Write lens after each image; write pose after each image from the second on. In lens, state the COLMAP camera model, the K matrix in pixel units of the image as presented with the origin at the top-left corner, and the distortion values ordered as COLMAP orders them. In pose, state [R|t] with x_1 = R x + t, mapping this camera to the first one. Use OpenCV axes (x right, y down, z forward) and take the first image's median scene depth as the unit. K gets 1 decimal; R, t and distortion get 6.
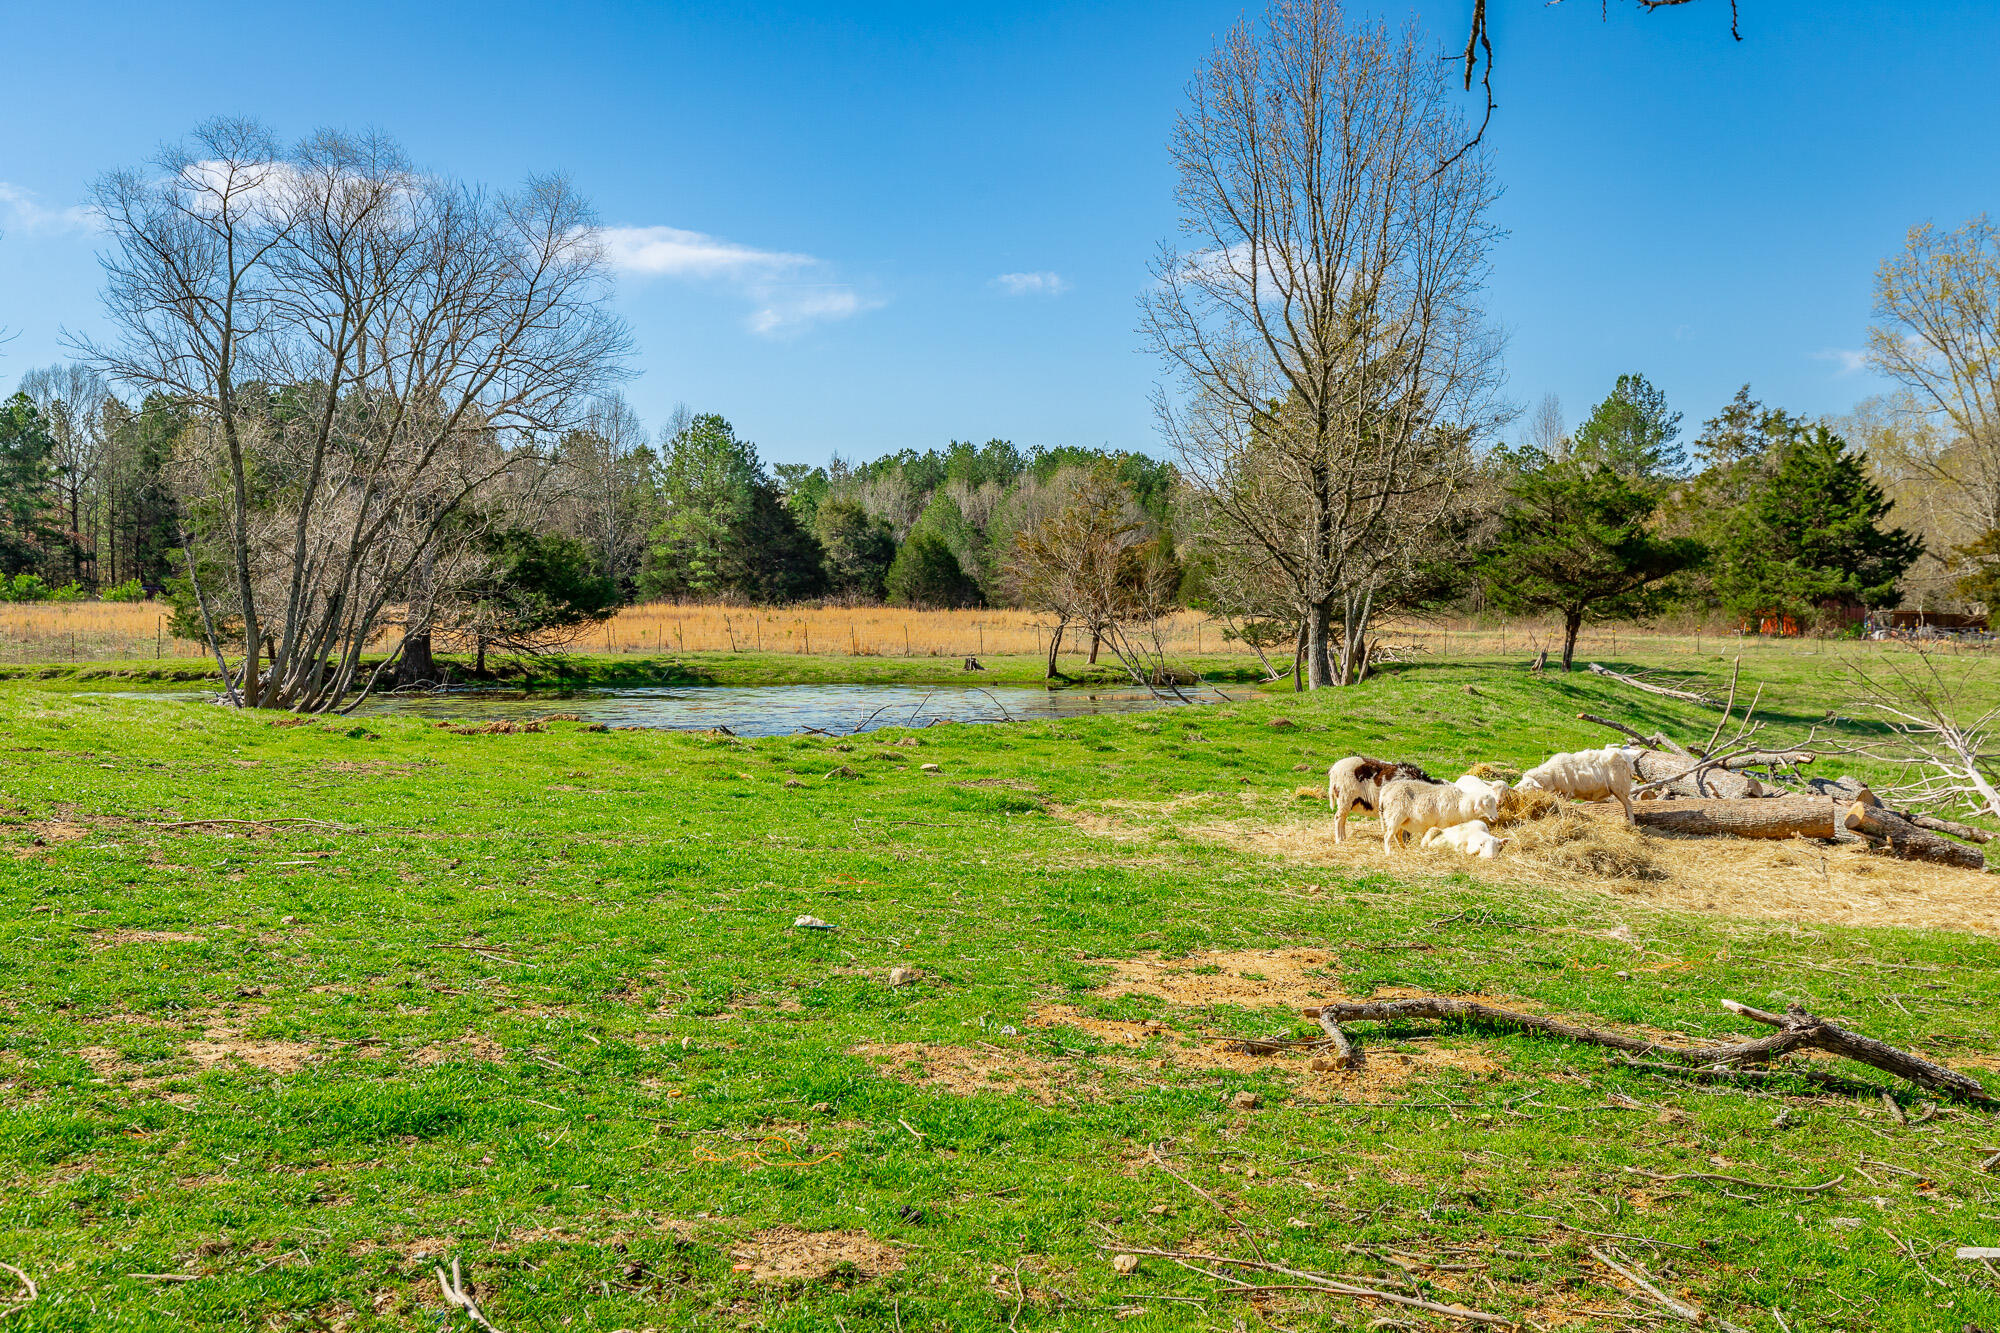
lens RADIAL K [[1932.3, 0, 1001.1], [0, 1932.3, 664.5], [0, 0, 1]] dist [0.010354, 0.000000]
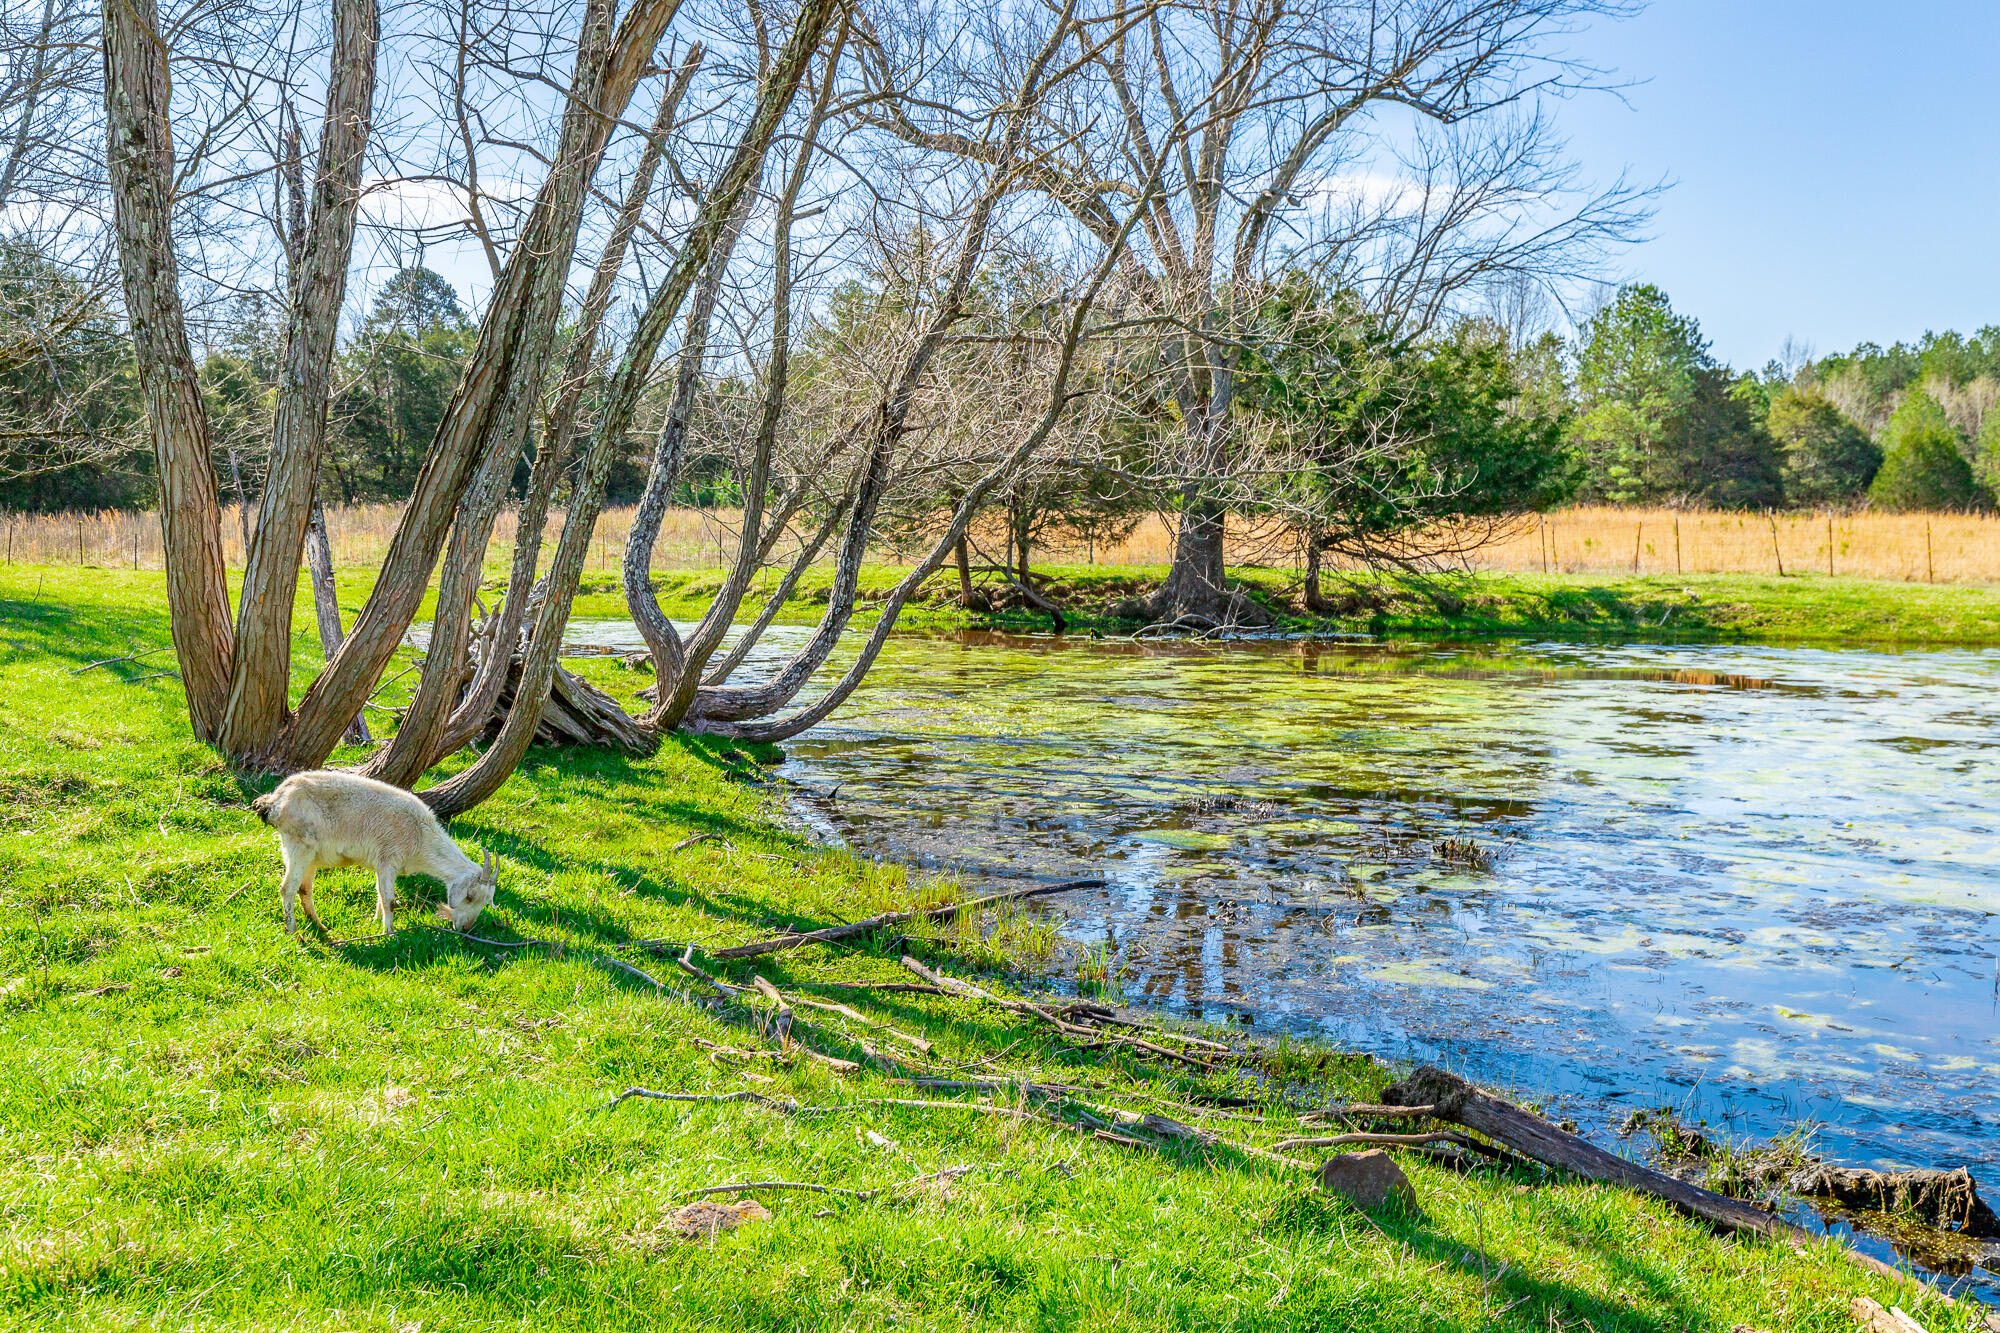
lens RADIAL K [[1932.3, 0, 1003.9], [0, 1932.3, 666.6], [0, 0, 1]] dist [0.010354, 0.000000]
pose [[0.902130, 0.039928, -0.429613, -0.039470], [-0.023319, 0.998766, 0.043858, 0.000099], [0.430834, -0.029547, 0.901947, 0.165556]]
